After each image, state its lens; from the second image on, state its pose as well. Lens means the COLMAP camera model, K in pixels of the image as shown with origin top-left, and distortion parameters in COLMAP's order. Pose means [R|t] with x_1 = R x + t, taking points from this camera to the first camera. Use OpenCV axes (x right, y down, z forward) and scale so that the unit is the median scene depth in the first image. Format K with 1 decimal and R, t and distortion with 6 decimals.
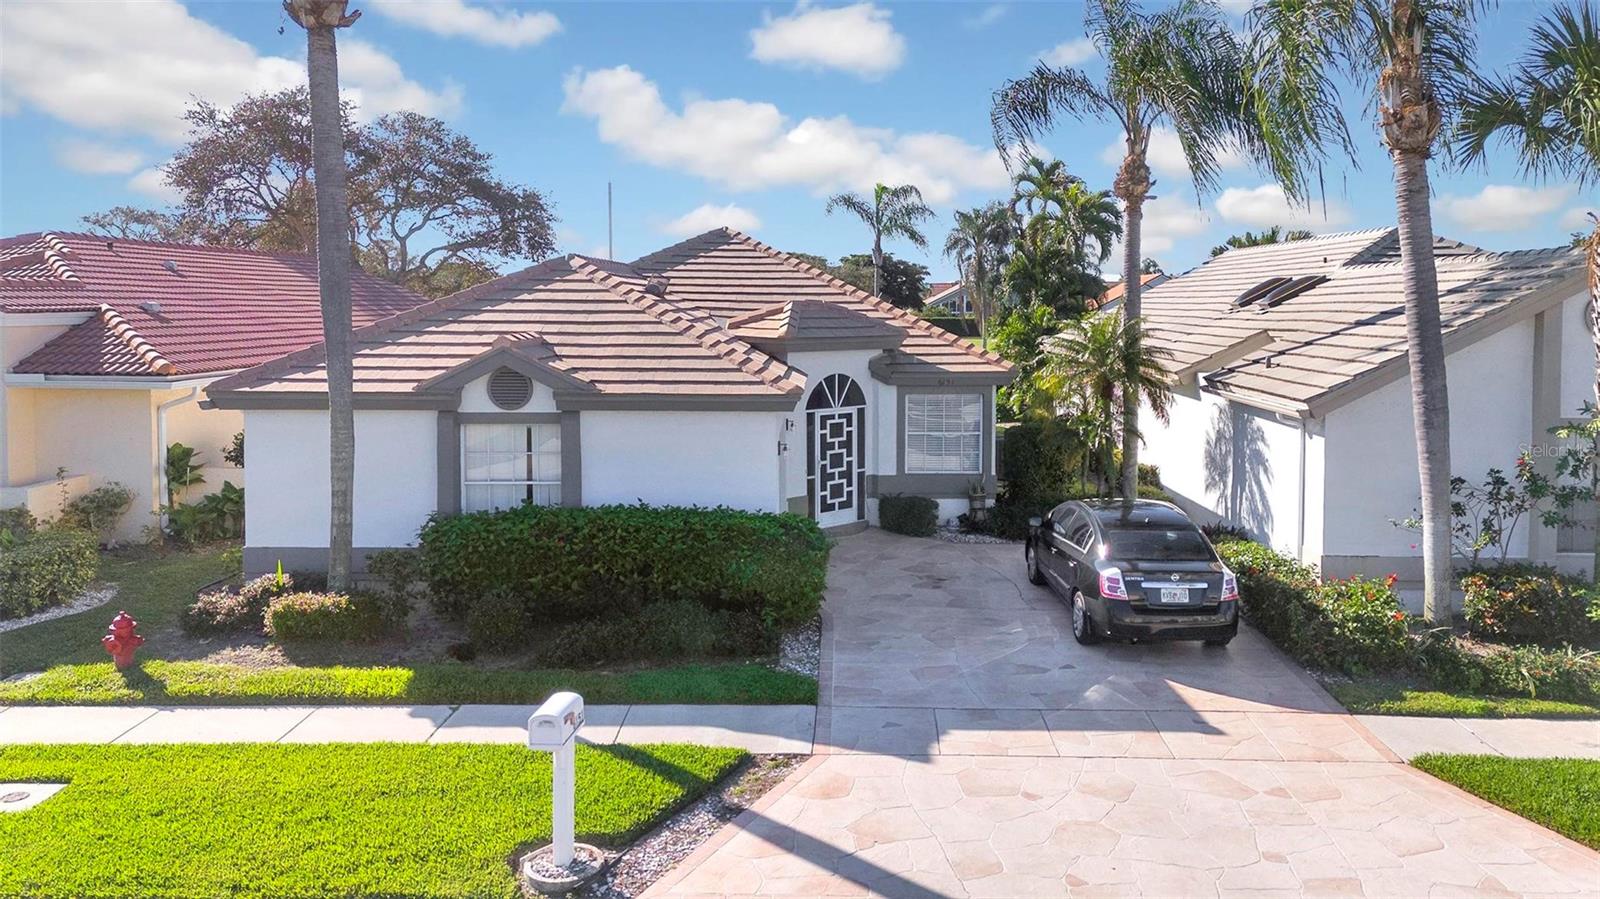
lens RADIAL K [[1259.2, 0, 814.9], [0, 1259.2, 449.8], [0, 0, 1]] dist [0.023227, -0.003339]
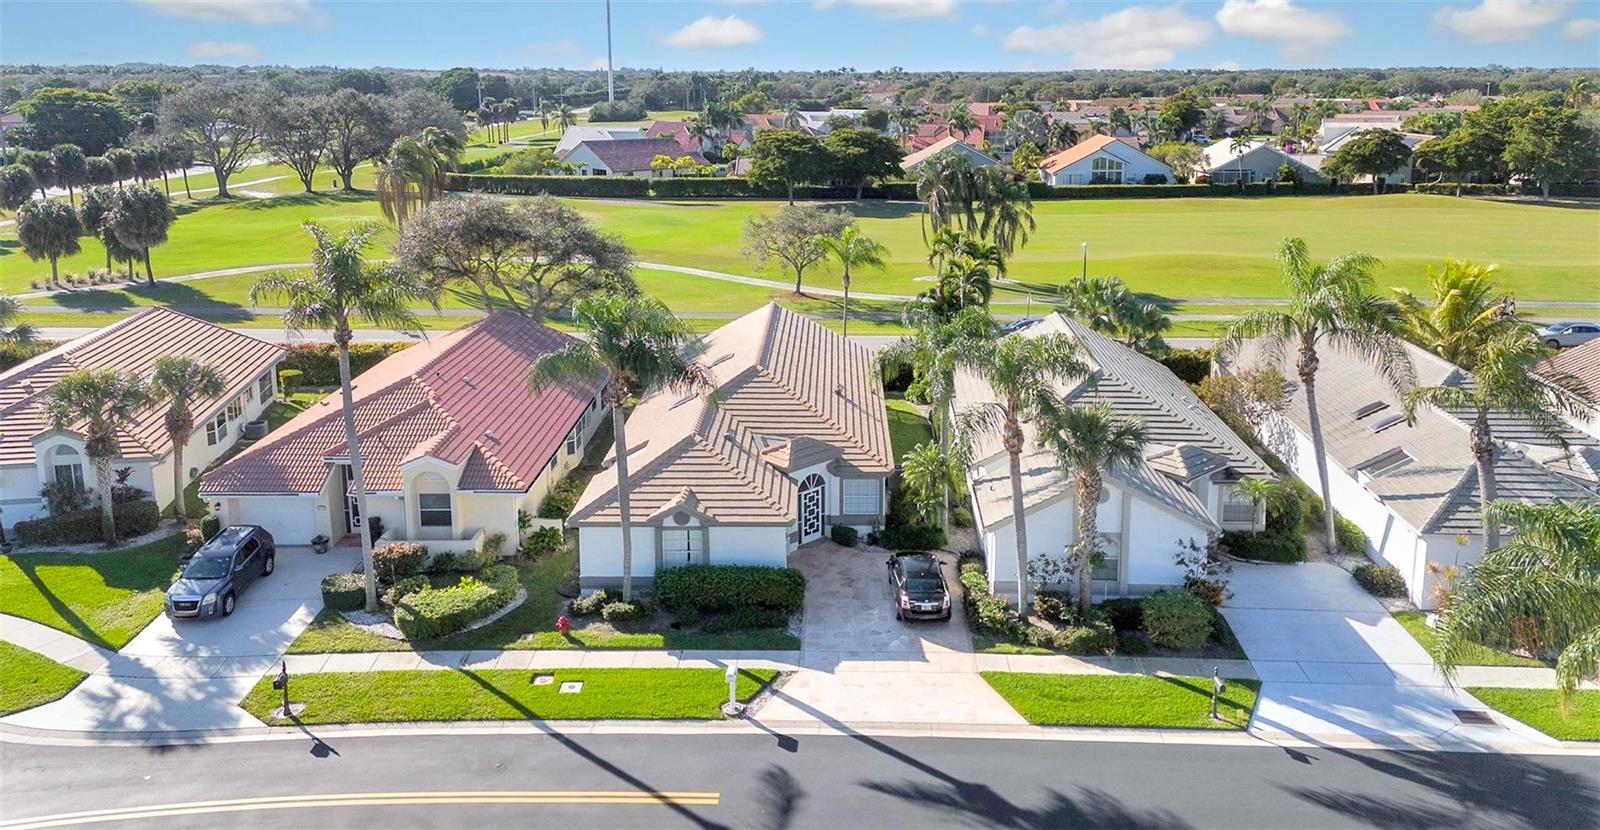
lens RADIAL K [[1370.5, 0, 797.6], [0, 1370.5, 413.1], [0, 0, 1]] dist [0.014469, 0.009756]
pose [[0.999887, -0.003730, -0.014582, 0.040700], [0.006201, 0.984854, 0.173273, -0.829362], [0.013715, -0.173343, 0.984766, -1.916616]]
